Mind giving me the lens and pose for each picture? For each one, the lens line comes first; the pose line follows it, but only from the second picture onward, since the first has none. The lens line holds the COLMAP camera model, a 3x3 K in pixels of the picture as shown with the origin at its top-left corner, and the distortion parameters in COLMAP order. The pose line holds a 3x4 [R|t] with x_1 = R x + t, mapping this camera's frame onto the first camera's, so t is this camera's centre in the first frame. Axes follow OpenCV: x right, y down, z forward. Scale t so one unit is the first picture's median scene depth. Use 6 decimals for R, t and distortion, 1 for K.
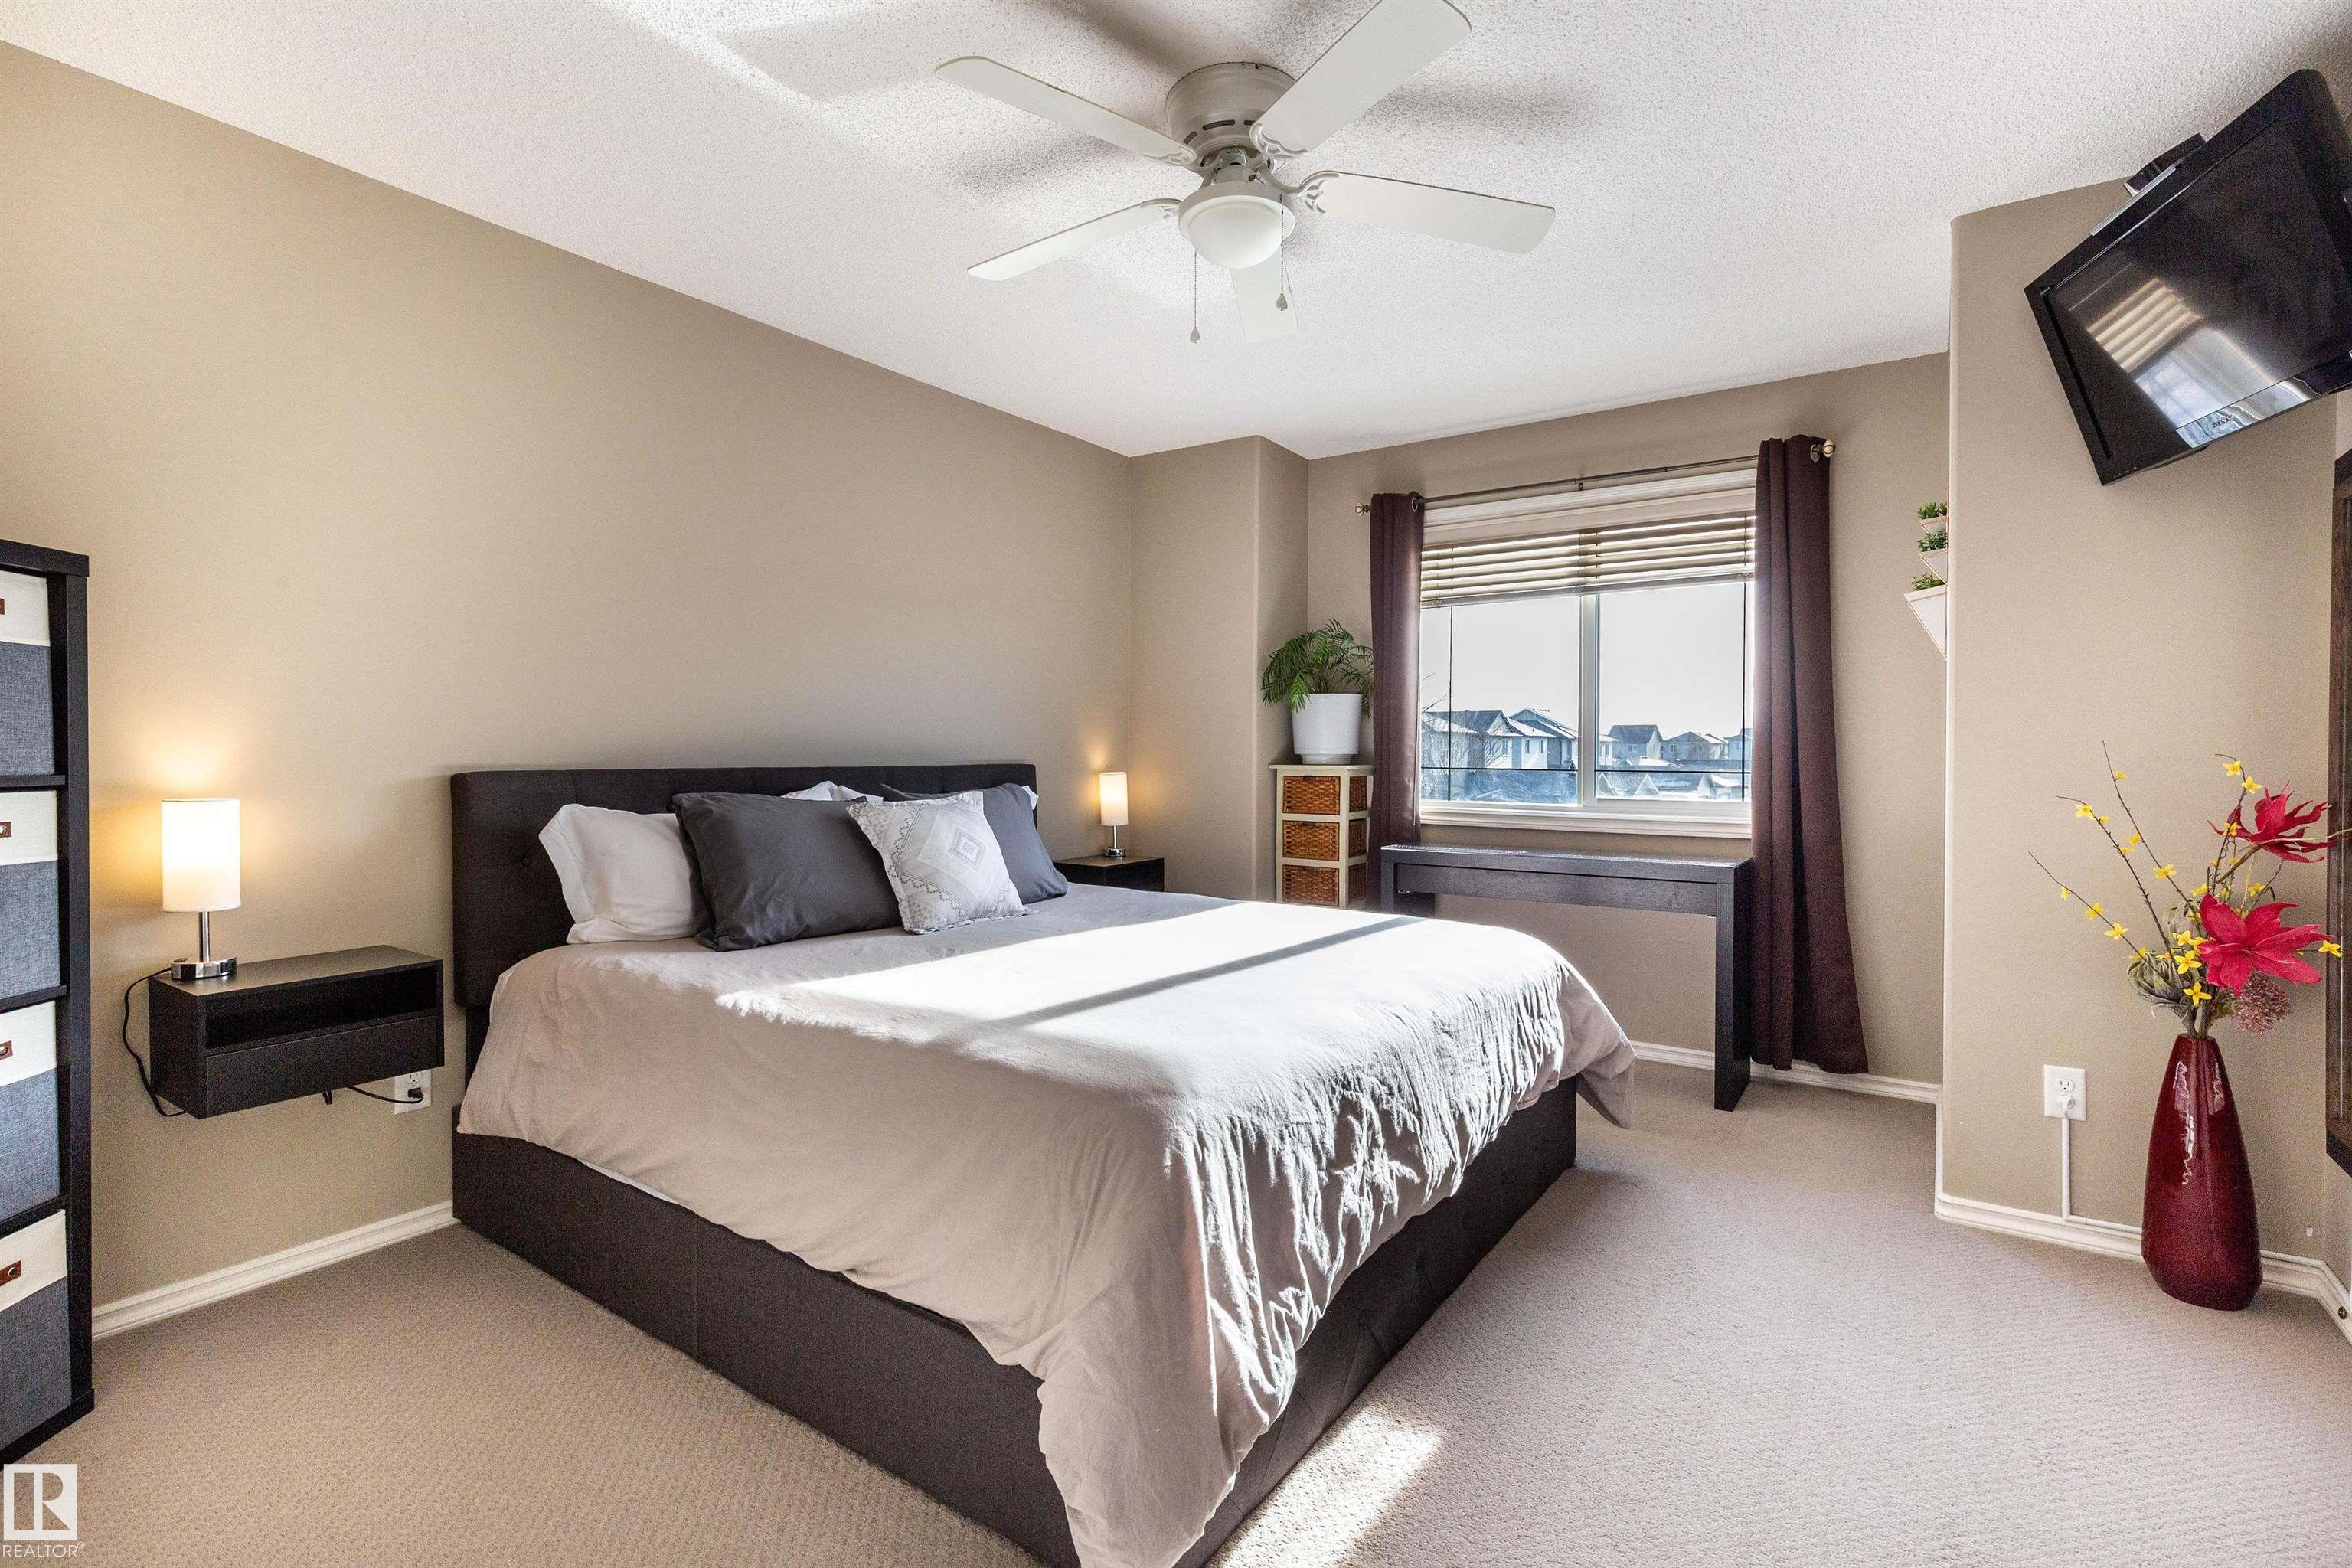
lens RADIAL K [[1082.5, 0, 1178.9], [0, 1082.5, 778.4], [0, 0, 1]] dist [0.011068, -0.002902]
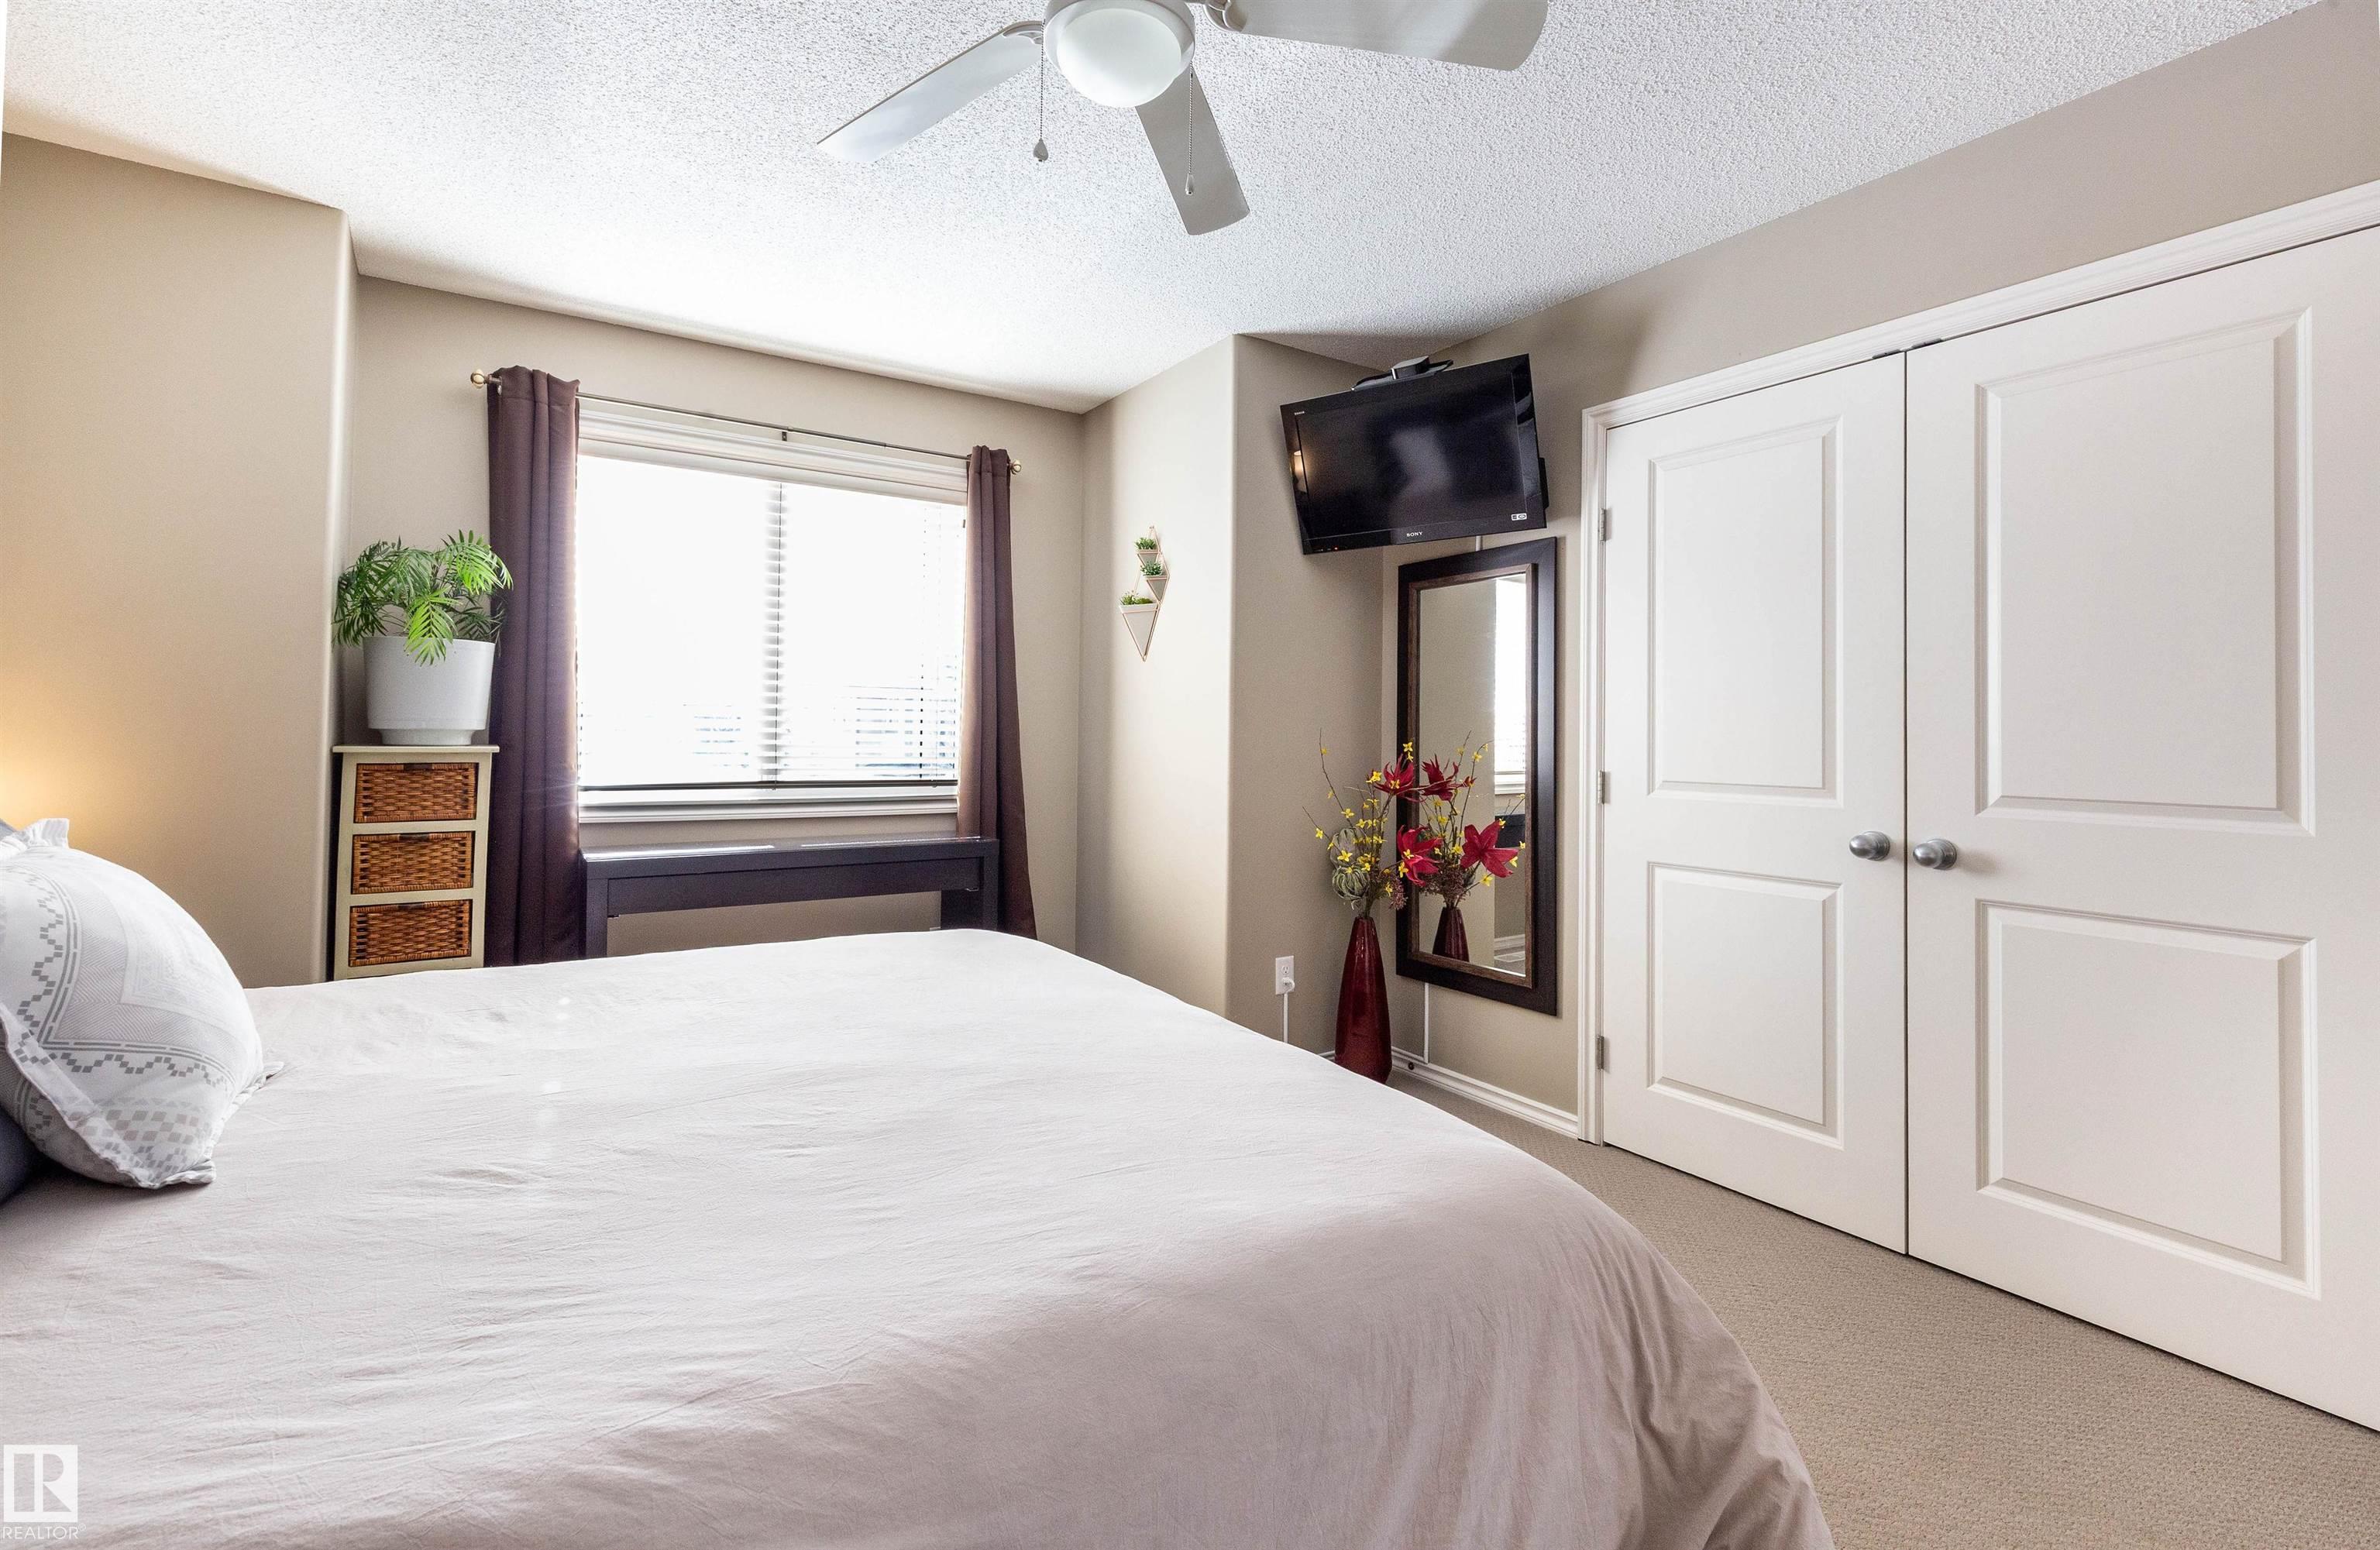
lens RADIAL K [[1085.1, 0, 1155.4], [0, 1085.1, 717.3], [0, 0, 1]] dist [0.002195, -0.000839]
pose [[0.375363, 0.016769, 0.926726, -0.753750], [0.012563, 0.999652, -0.023177, -0.021168], [-0.926793, 0.020342, 0.375022, 0.818019]]
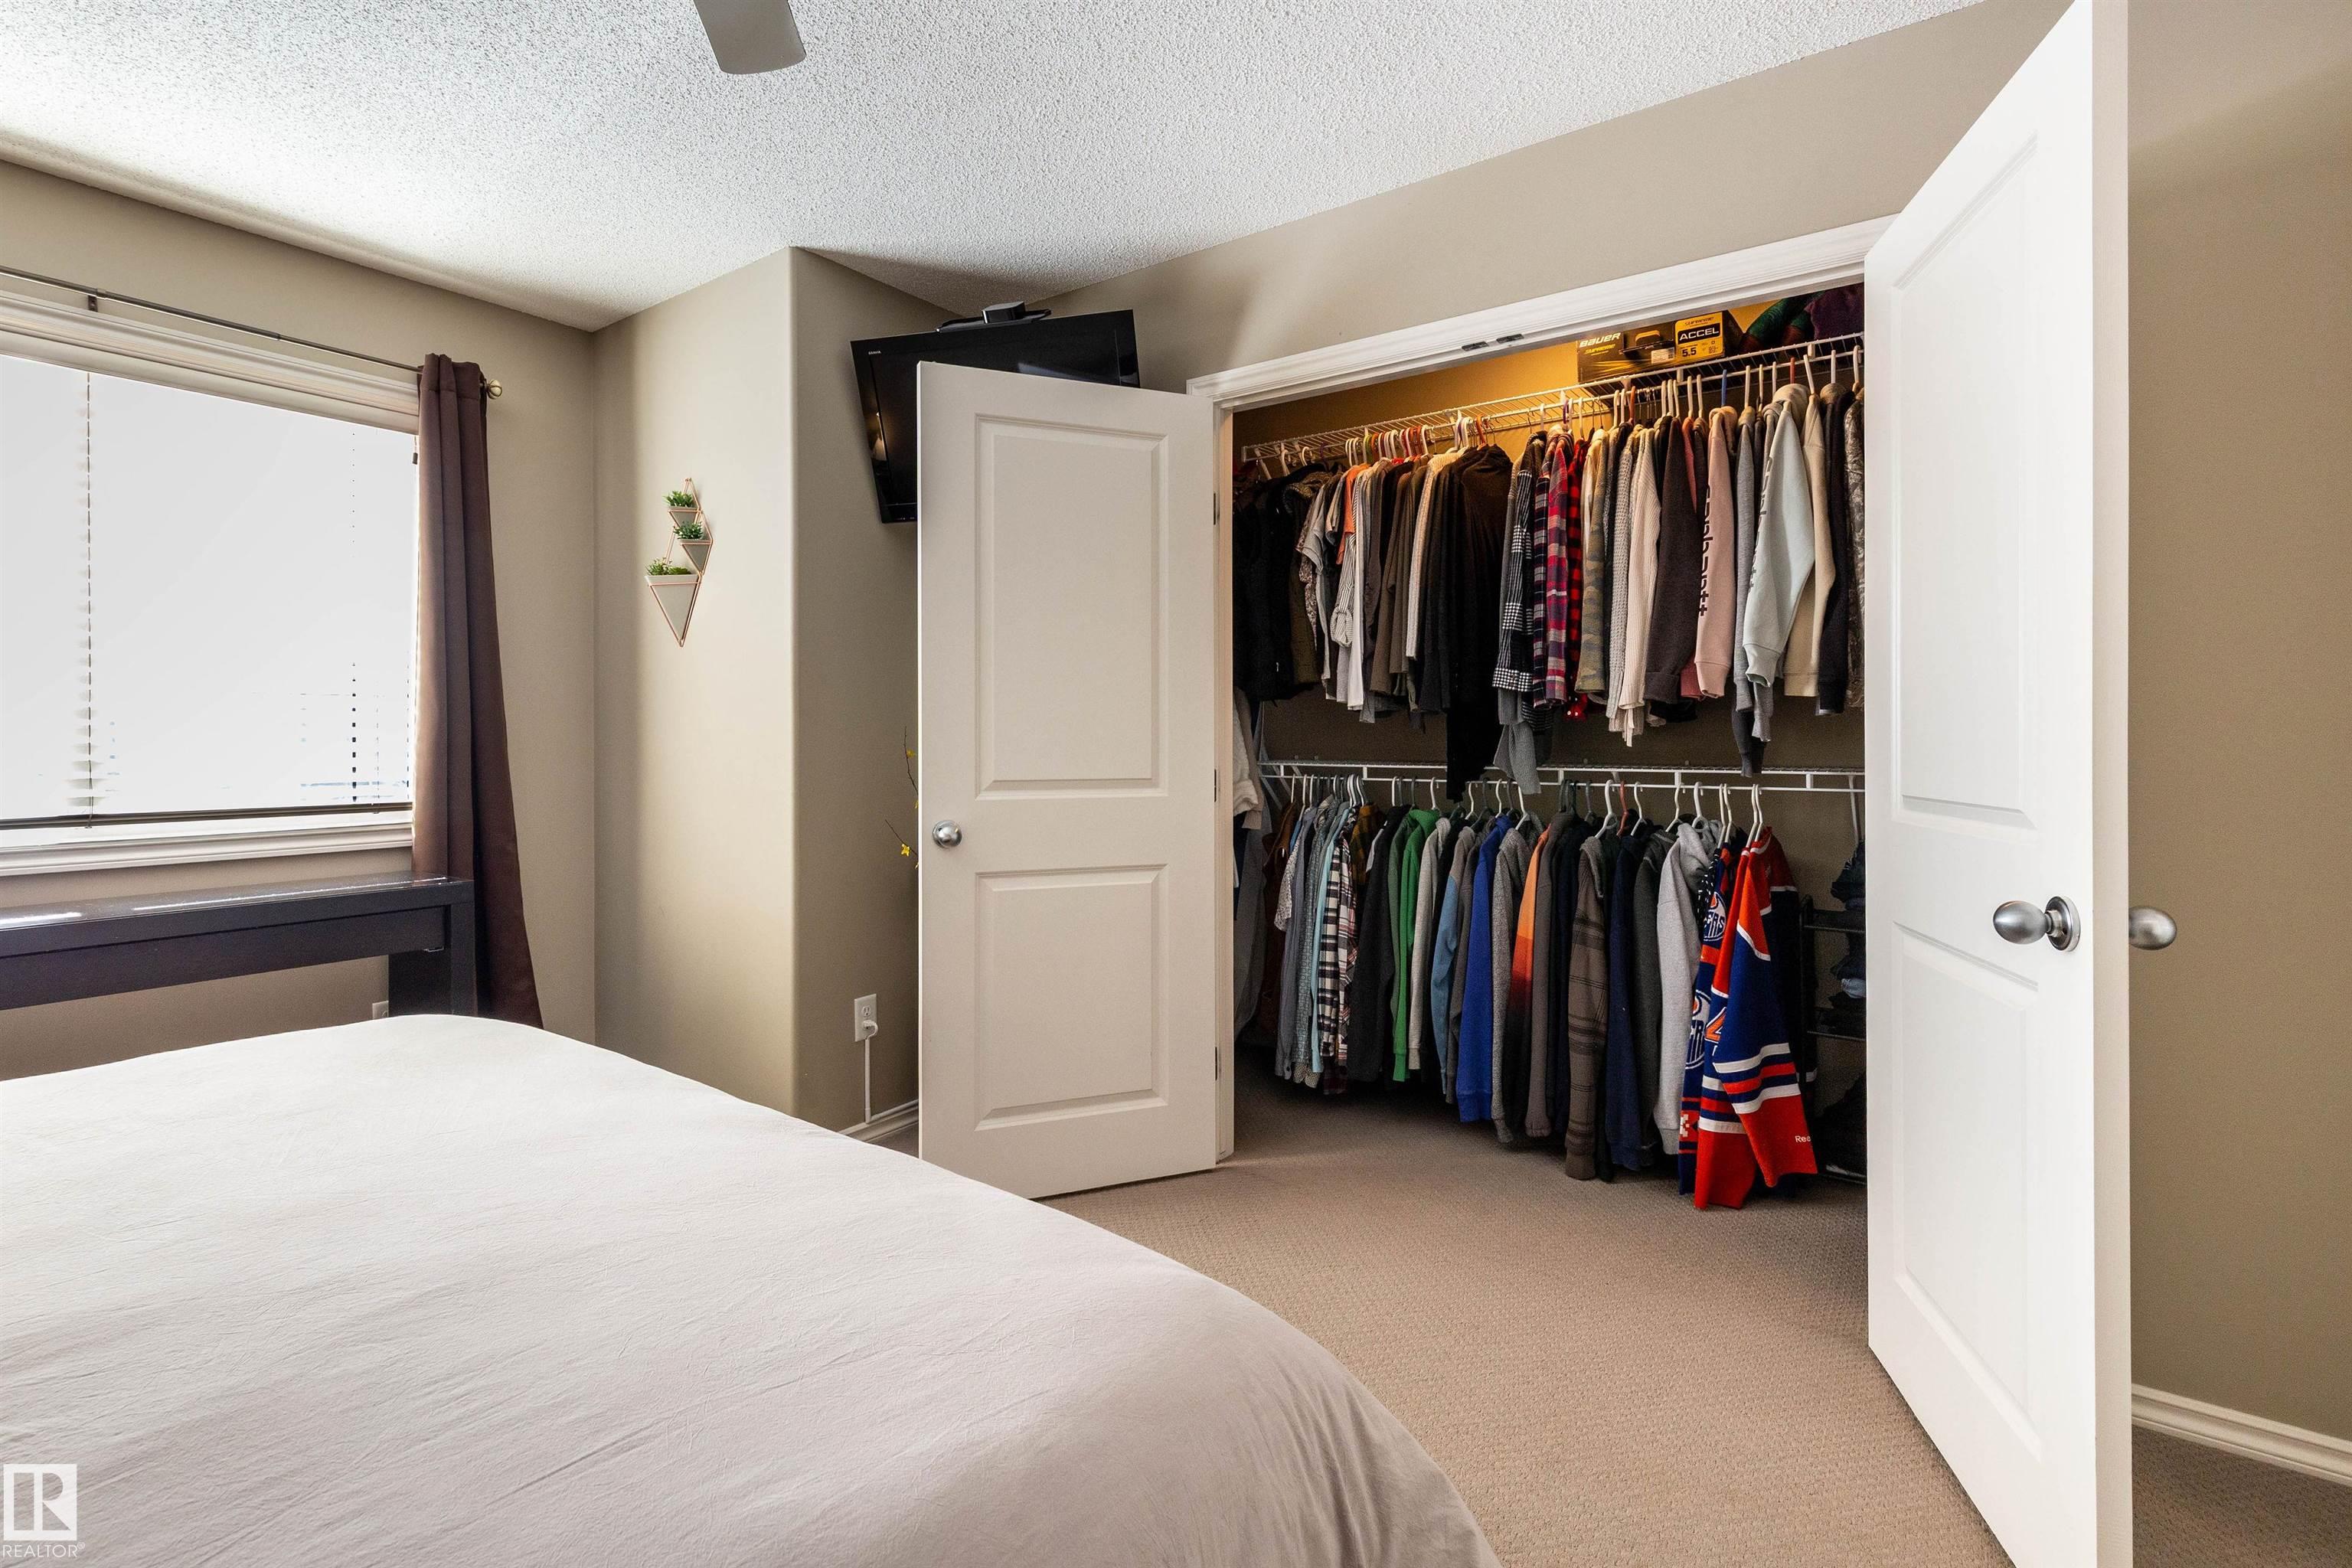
lens RADIAL K [[1082.5, 0, 1139.4], [0, 1082.5, 735.5], [0, 0, 1]] dist [0.011068, -0.002902]
pose [[0.014294, -0.000765, 0.999898, -0.509110], [0.028869, 0.999583, 0.000352, -0.020517], [-0.999481, 0.028861, 0.014310, 0.886943]]
